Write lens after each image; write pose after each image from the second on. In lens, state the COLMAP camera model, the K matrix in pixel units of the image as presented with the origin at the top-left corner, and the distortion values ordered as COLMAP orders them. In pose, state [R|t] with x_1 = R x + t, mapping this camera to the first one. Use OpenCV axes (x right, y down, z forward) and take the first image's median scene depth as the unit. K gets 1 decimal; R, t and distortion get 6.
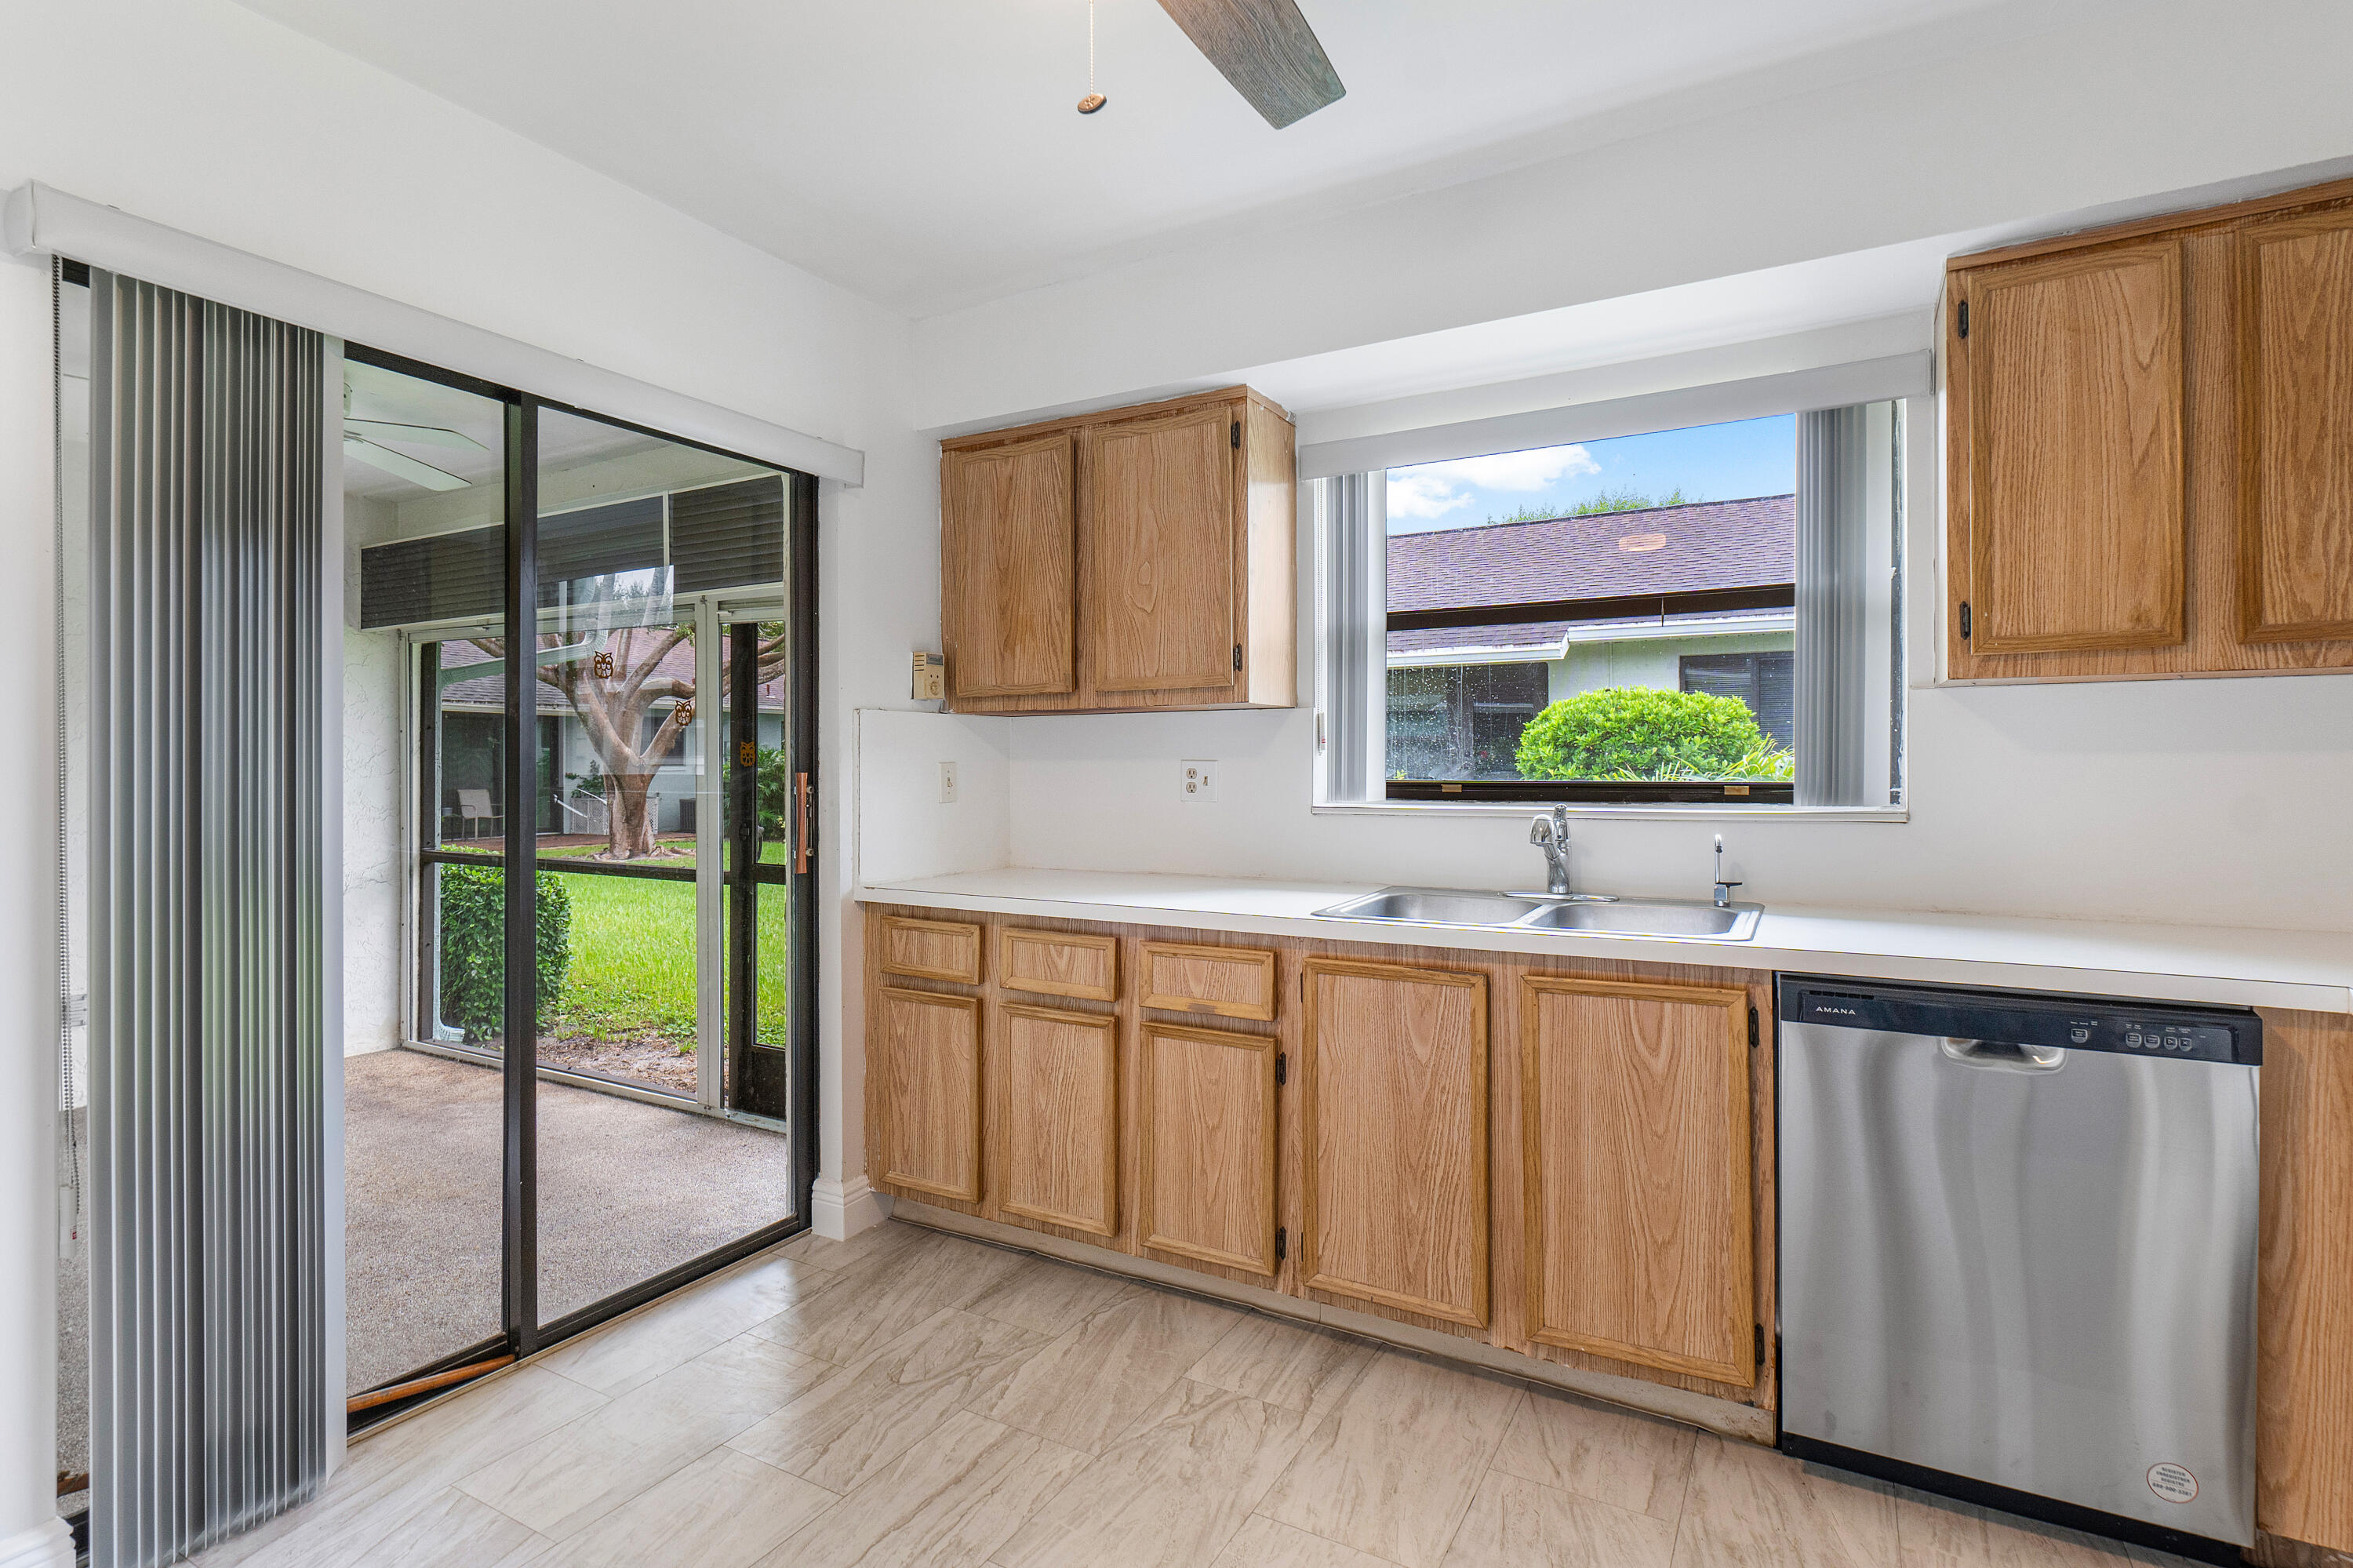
lens RADIAL K [[1130.8, 0, 1193.7], [0, 1130.8, 780.4], [0, 0, 1]] dist [-0.000023, -0.000018]
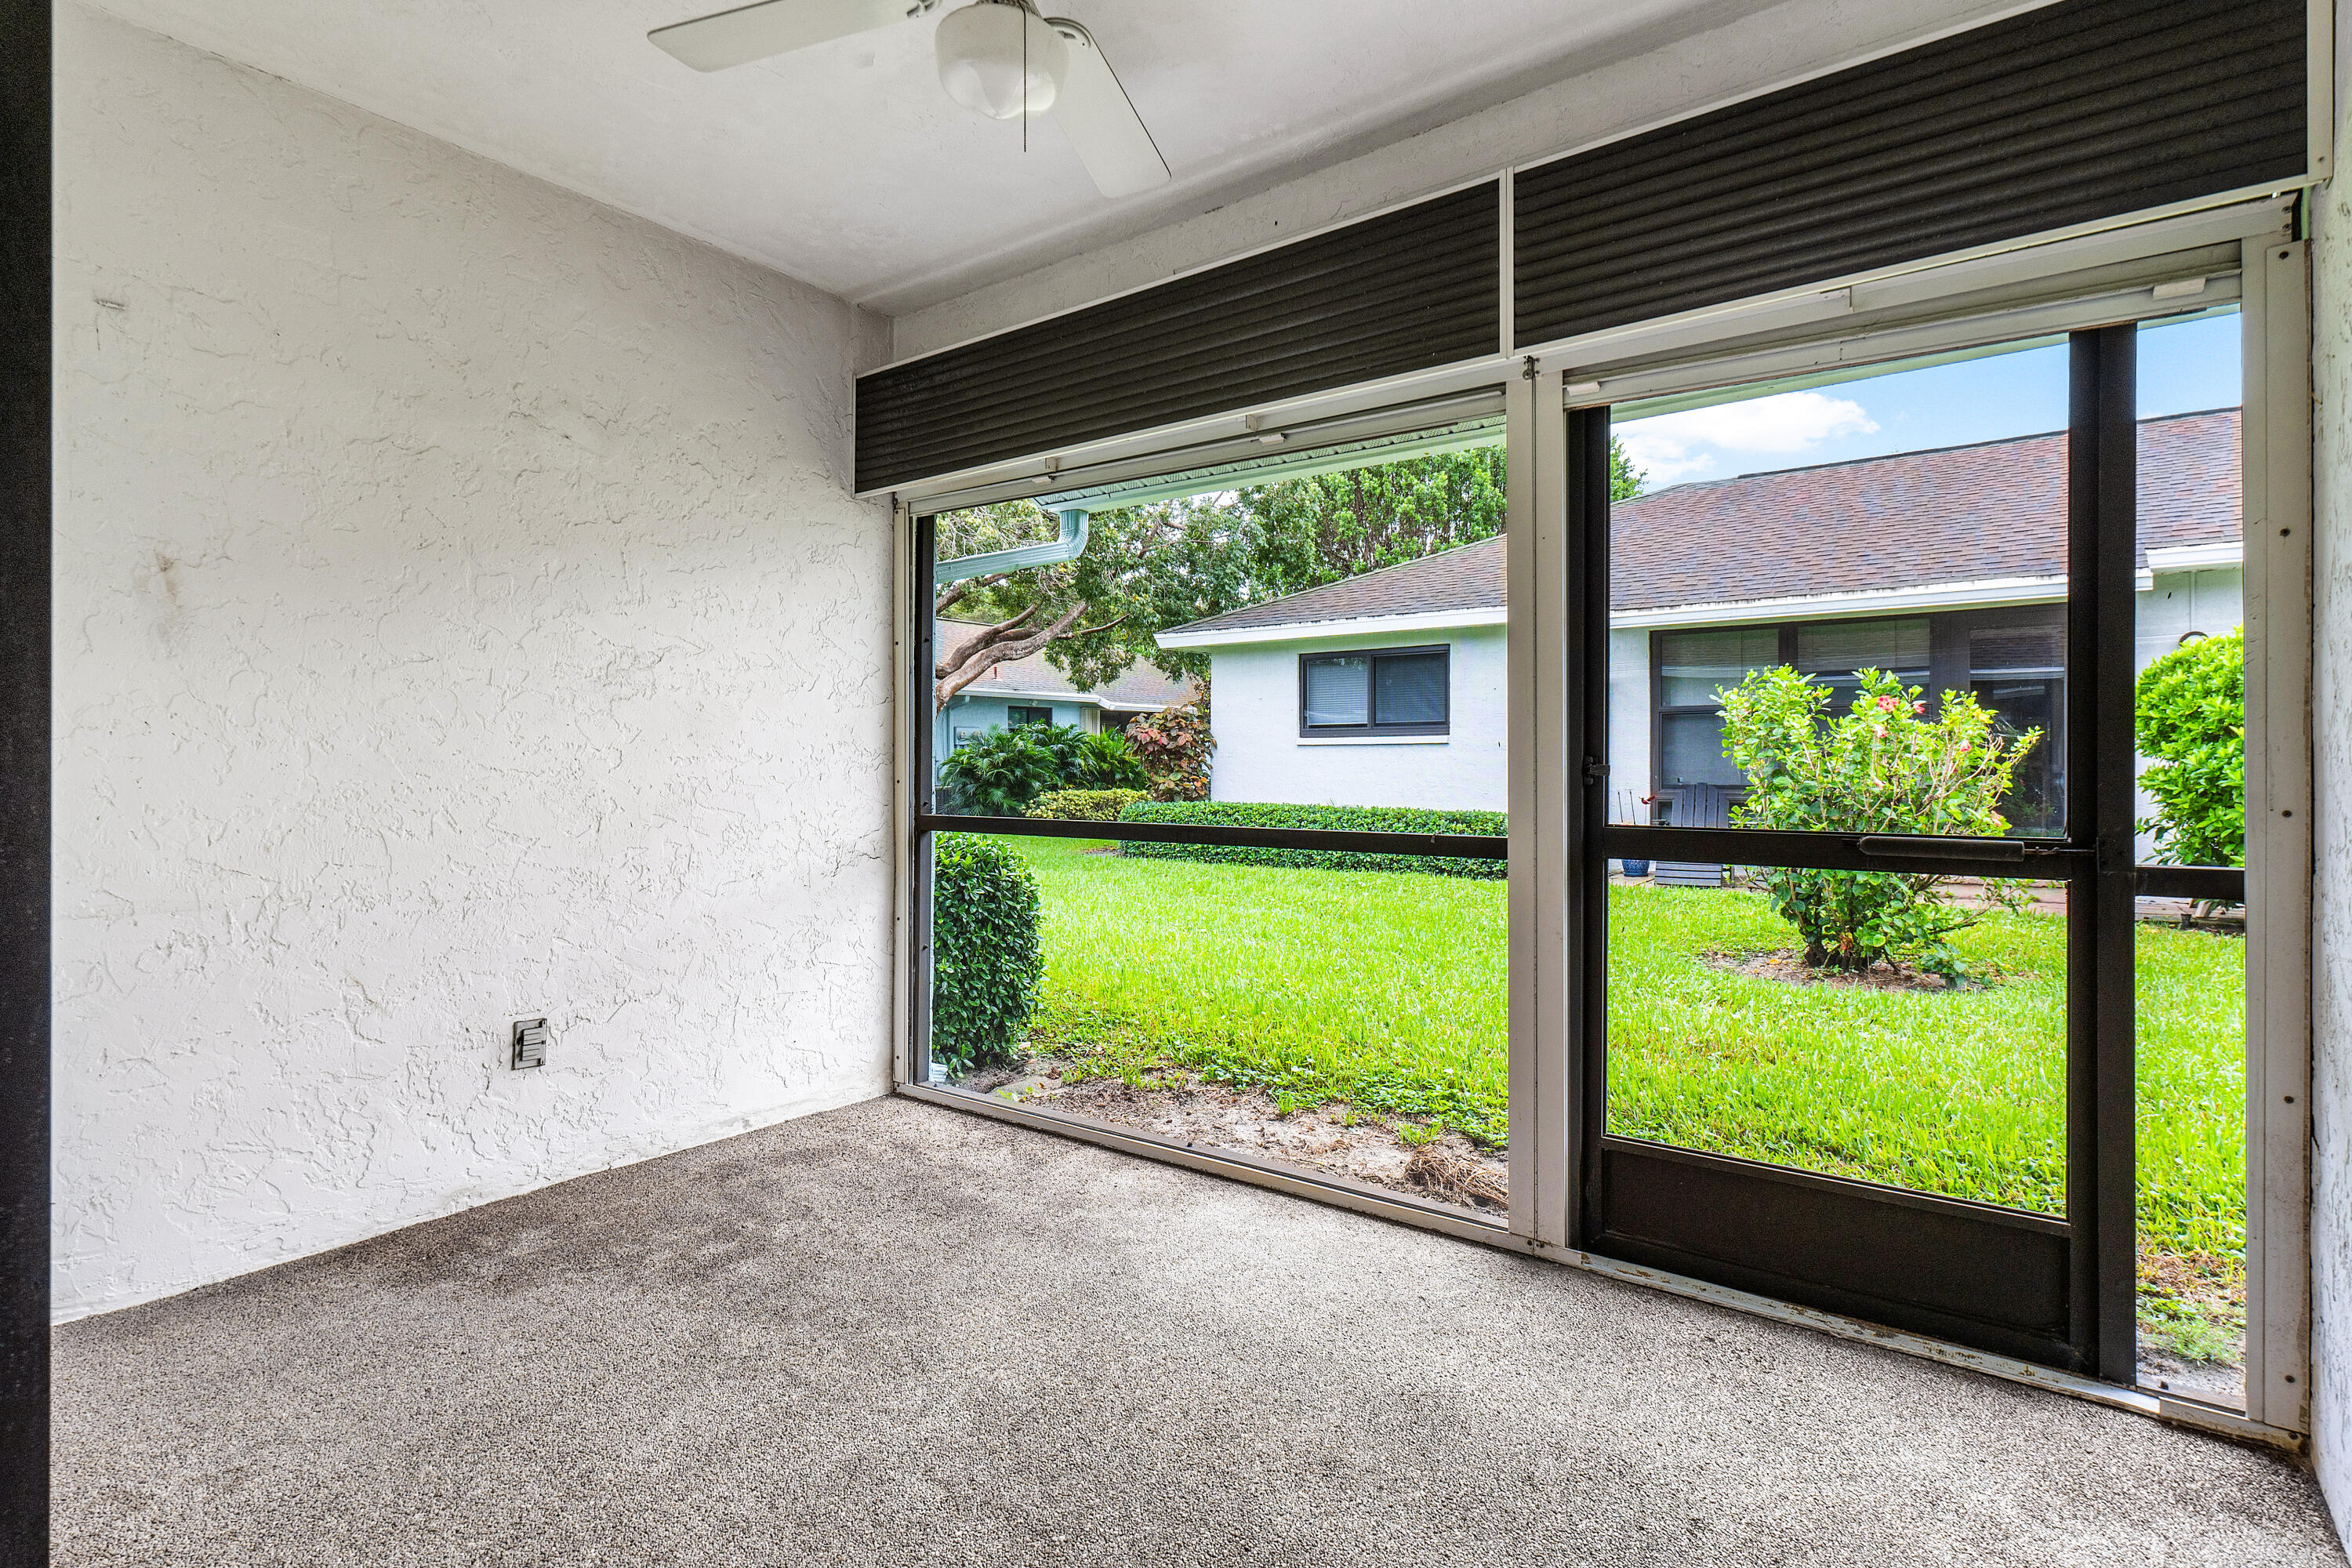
lens RADIAL K [[1130.2, 0, 1160.9], [0, 1130.2, 777.5], [0, 0, 1]] dist [-0.000023, -0.000018]
pose [[0.991643, 0.000496, -0.129012, -0.447683], [-0.000901, 0.999995, -0.003082, 0.042158], [0.129010, 0.003172, 0.991638, 0.325803]]
